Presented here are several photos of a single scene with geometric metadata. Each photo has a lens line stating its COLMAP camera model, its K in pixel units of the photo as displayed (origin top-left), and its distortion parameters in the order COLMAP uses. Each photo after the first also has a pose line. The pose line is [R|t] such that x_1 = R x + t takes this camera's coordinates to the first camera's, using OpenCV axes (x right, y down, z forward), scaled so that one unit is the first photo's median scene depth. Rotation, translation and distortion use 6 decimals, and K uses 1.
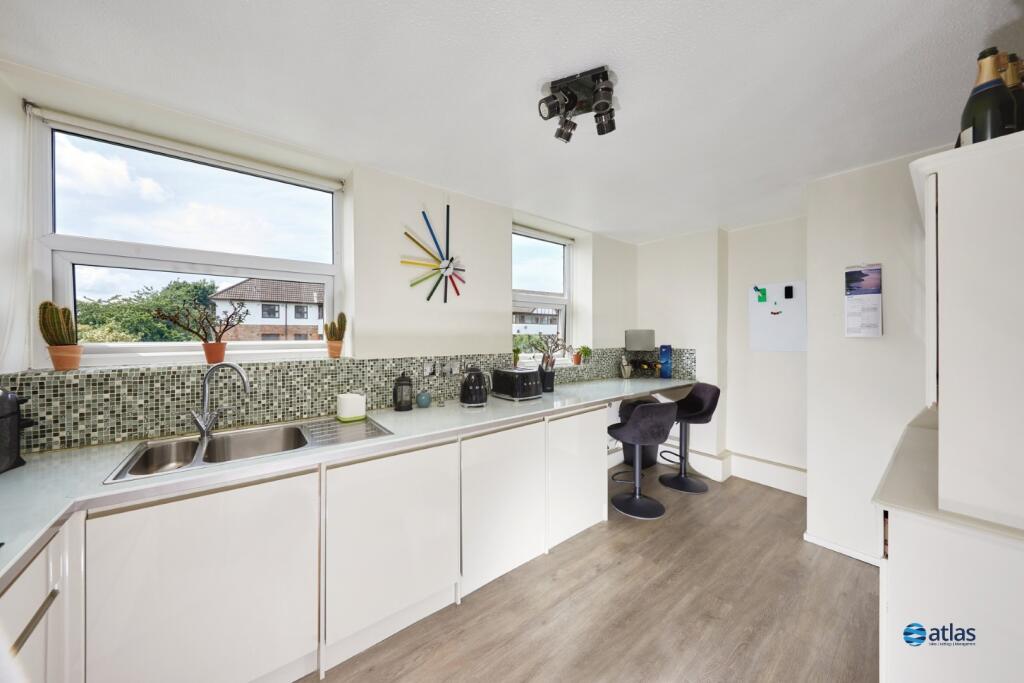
lens RADIAL K [[336.5, 0, 490.3], [0, 336.5, 333.1], [0, 0, 1]] dist [-0.001098, -0.000108]
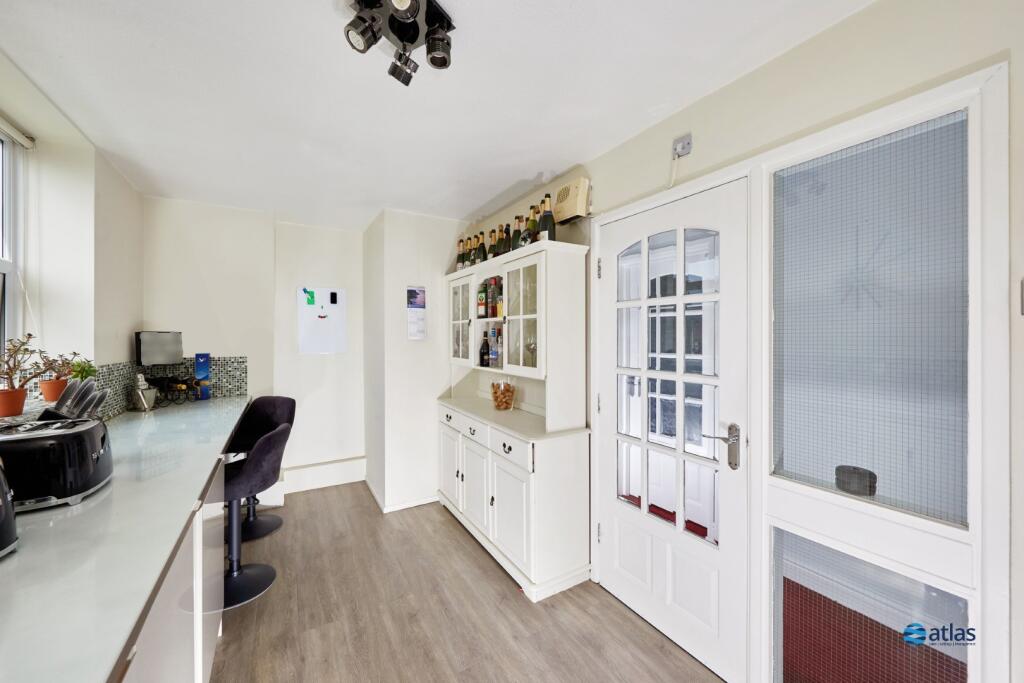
lens RADIAL K [[379.6, 0, 506.9], [0, 379.6, 336.7], [0, 0, 1]] dist [0.000102, 0.000016]
pose [[0.108733, -0.001543, 0.994070, -0.322695], [-0.001388, 0.999998, 0.001704, -0.002661], [-0.994070, -0.001565, 0.108731, 0.421416]]
